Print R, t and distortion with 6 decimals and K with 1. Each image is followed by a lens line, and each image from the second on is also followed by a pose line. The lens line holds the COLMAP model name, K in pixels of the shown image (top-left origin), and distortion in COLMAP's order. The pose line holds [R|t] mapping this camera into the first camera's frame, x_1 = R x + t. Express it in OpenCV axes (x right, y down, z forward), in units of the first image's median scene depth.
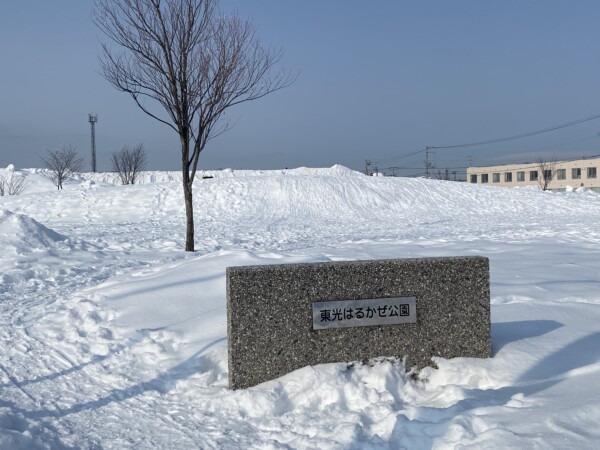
lens RADIAL K [[734.9, 0, 300.8], [0, 734.9, 223.2], [0, 0, 1]] dist [0.050157, 0.000000]
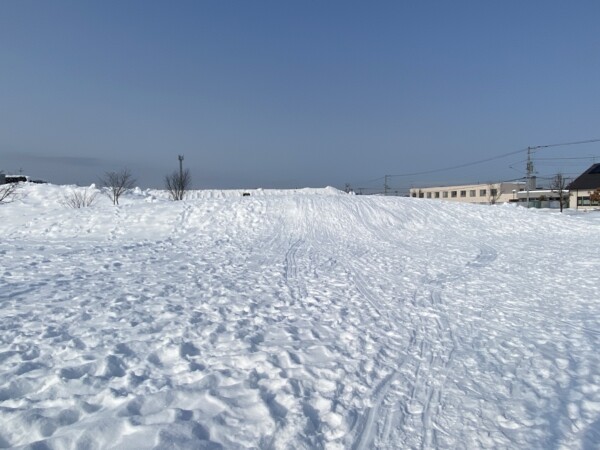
lens RADIAL K [[418.0, 0, 298.9], [0, 418.0, 228.3], [0, 0, 1]] dist [0.054252, -0.000523]
pose [[0.999902, 0.007899, -0.011540, -0.013413], [-0.007658, 0.999755, 0.020781, -0.022143], [0.011701, -0.020690, 0.999717, 0.299057]]
